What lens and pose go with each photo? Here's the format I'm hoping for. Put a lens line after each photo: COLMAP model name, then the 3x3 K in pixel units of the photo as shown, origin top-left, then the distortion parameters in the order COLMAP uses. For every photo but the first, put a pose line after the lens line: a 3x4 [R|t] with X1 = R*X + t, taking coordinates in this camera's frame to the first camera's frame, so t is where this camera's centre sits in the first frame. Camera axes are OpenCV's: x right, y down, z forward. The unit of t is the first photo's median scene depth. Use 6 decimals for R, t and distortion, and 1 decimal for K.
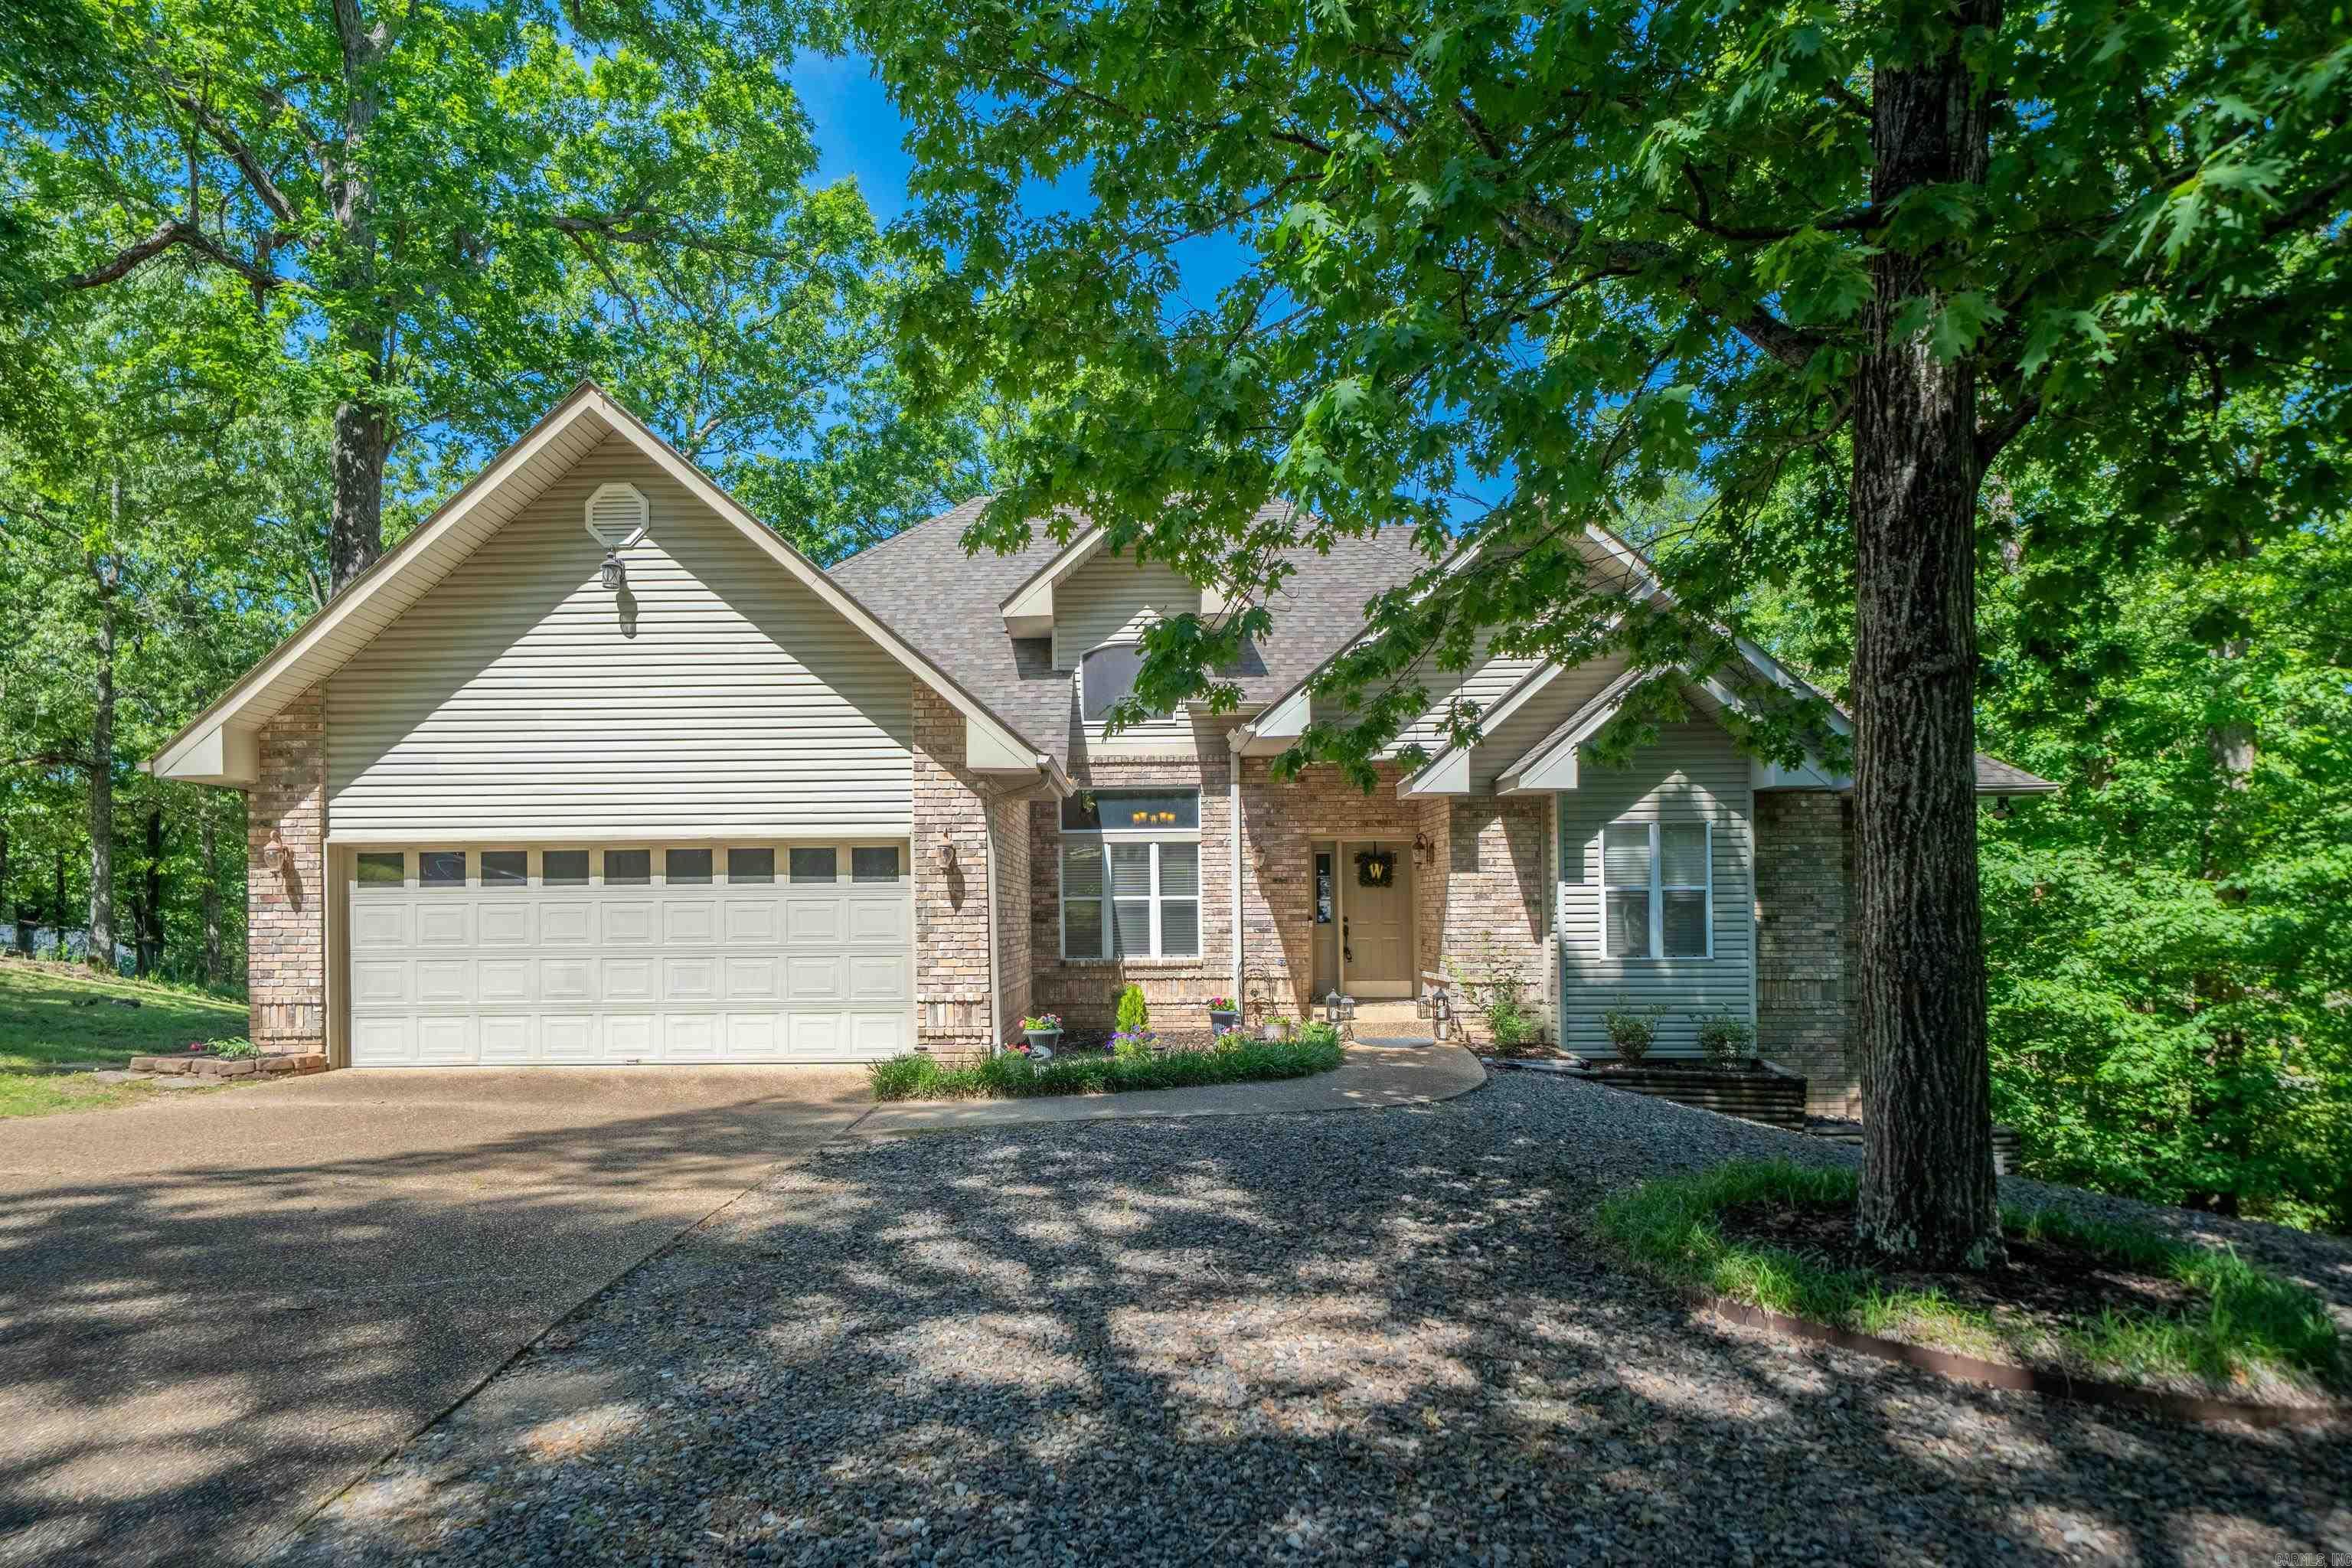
lens RADIAL K [[1332.2, 0, 1219.5], [0, 1332.2, 915.1], [0, 0, 1]] dist [-0.006340, -0.002218]
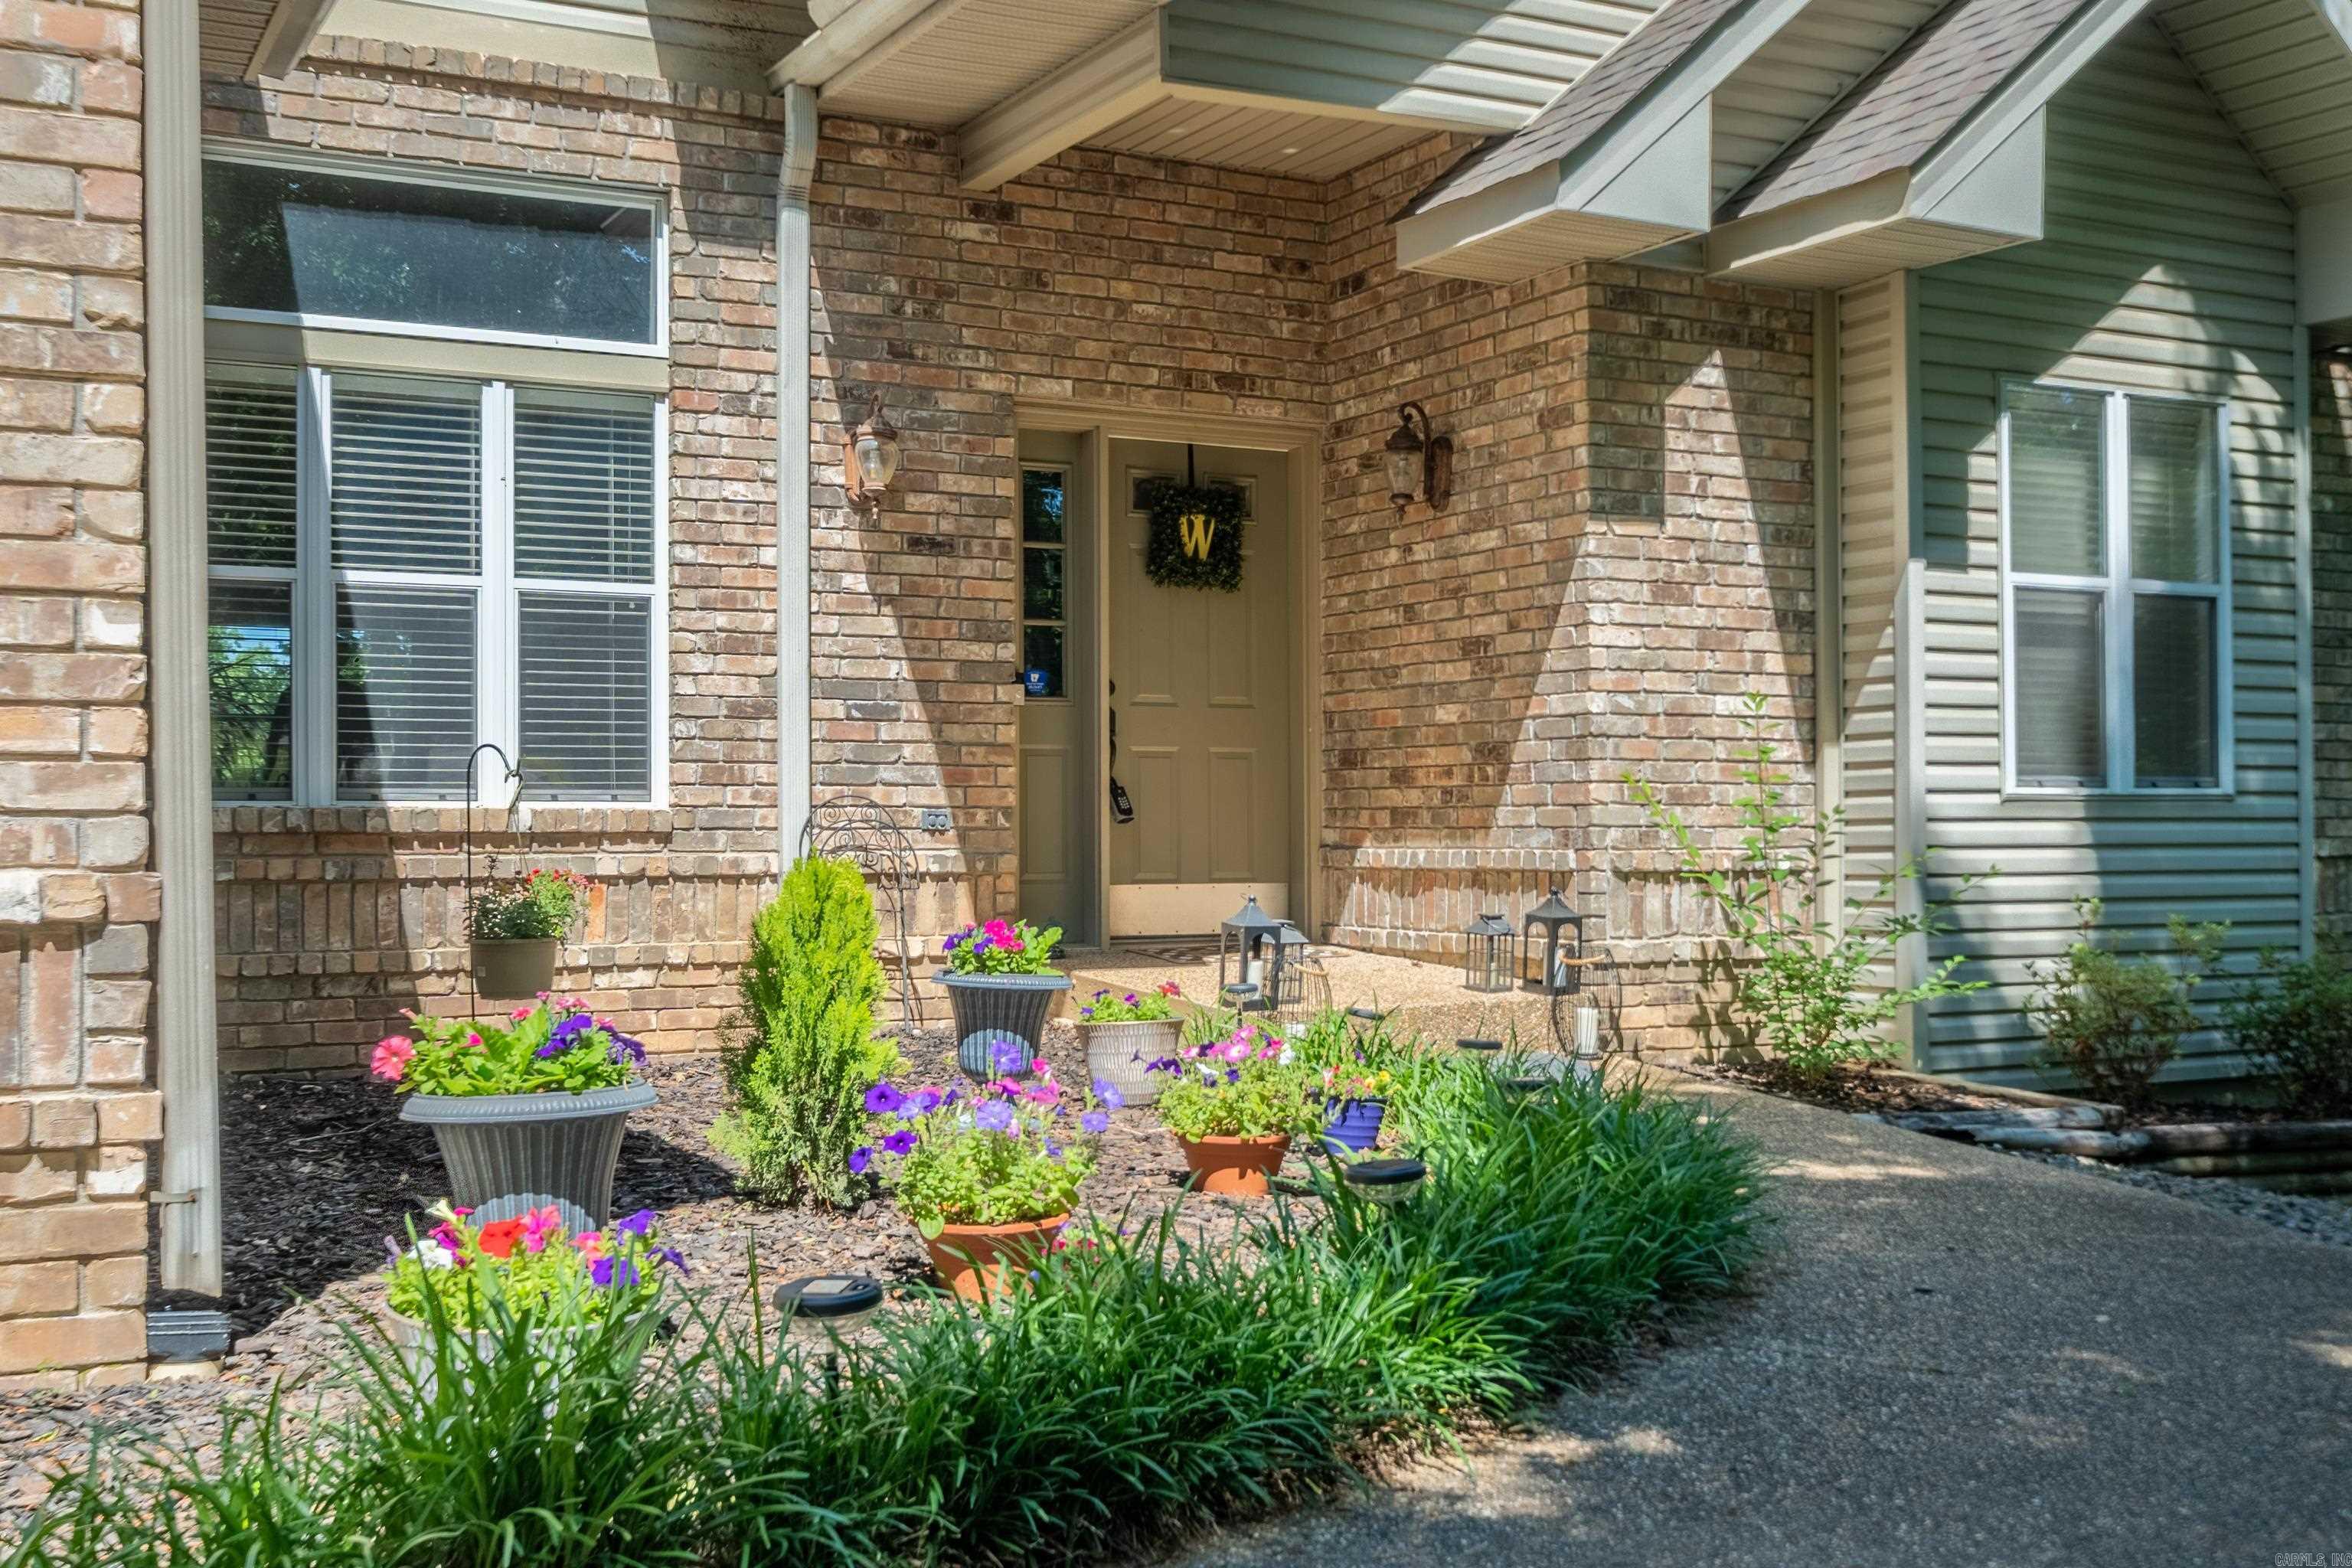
lens RADIAL K [[2346.4, 0, 1170.8], [0, 2346.4, 766.6], [0, 0, 1]] dist [0.000326, 0.000000]
pose [[0.897349, 0.013830, 0.441106, -0.153188], [0.000355, 0.999486, -0.032060, 0.045028], [-0.441322, 0.028926, 0.896882, 0.571400]]
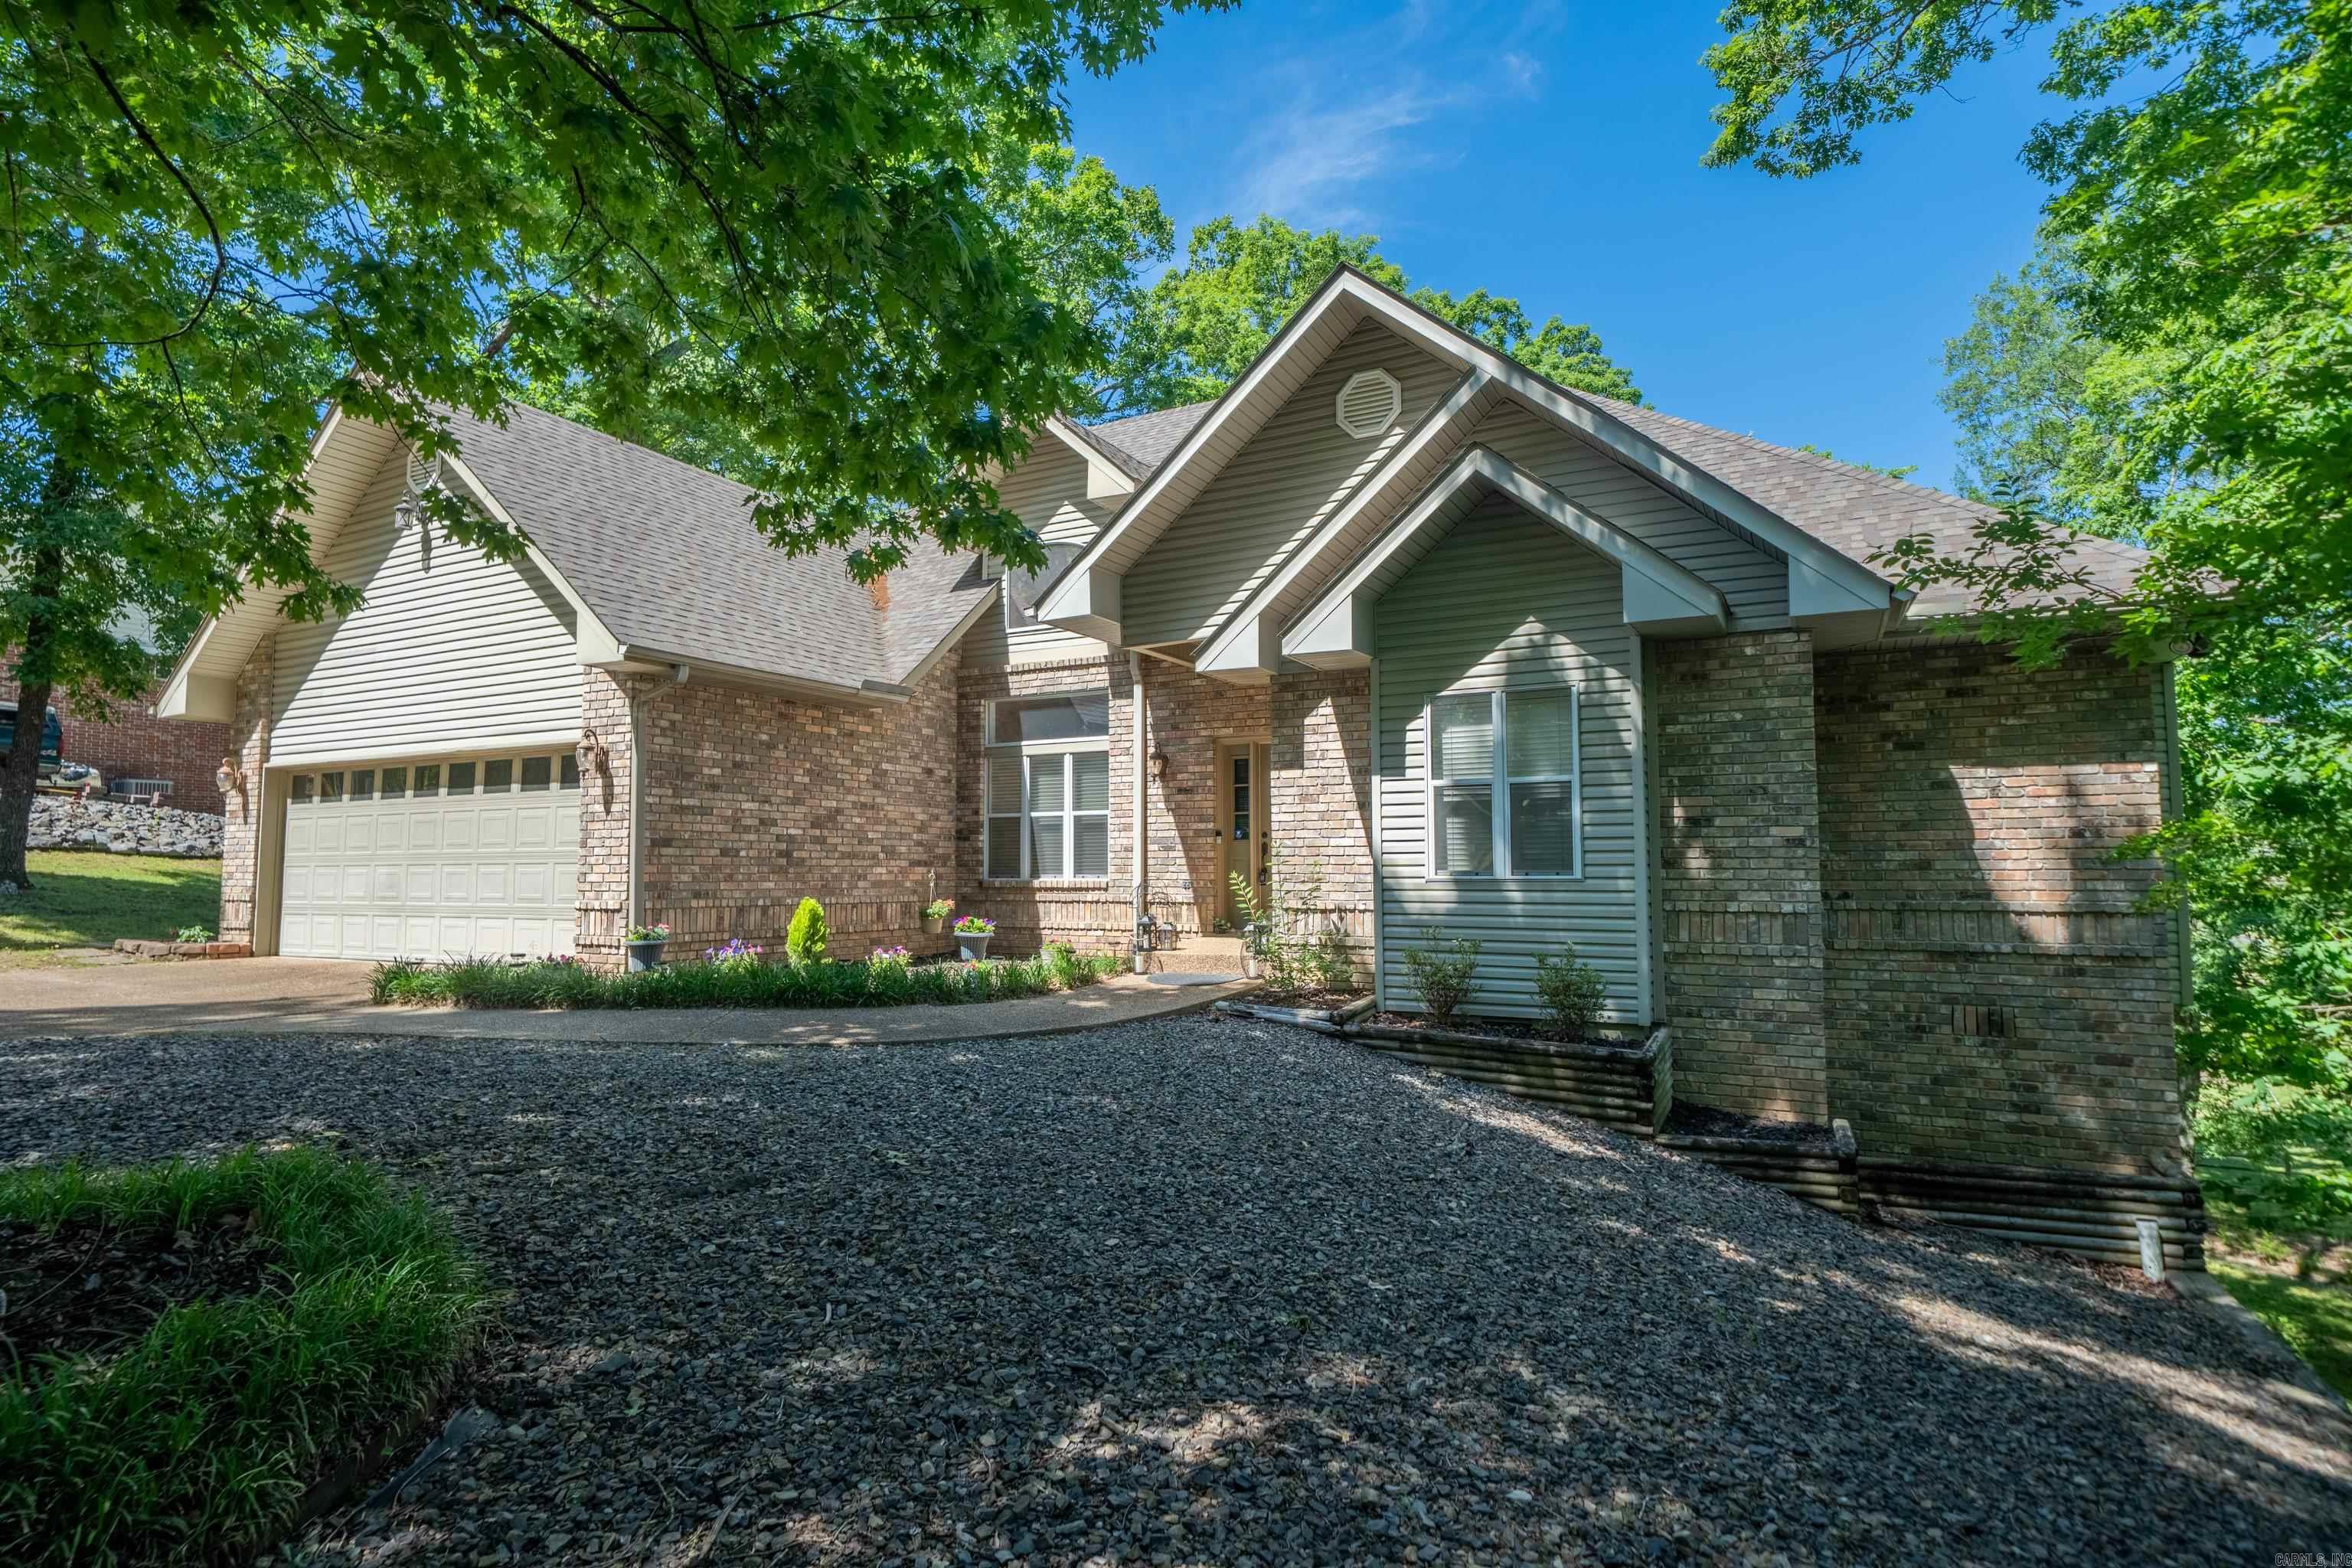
lens RADIAL K [[1223.5, 0, 1277.2], [0, 1223.5, 791.7], [0, 0, 1]] dist [-0.003375, -0.001138]
pose [[0.889191, -0.026079, -0.456793, 0.522756], [-0.002821, 0.998043, -0.062471, 0.027607], [0.457528, 0.056837, 0.887377, 0.354111]]
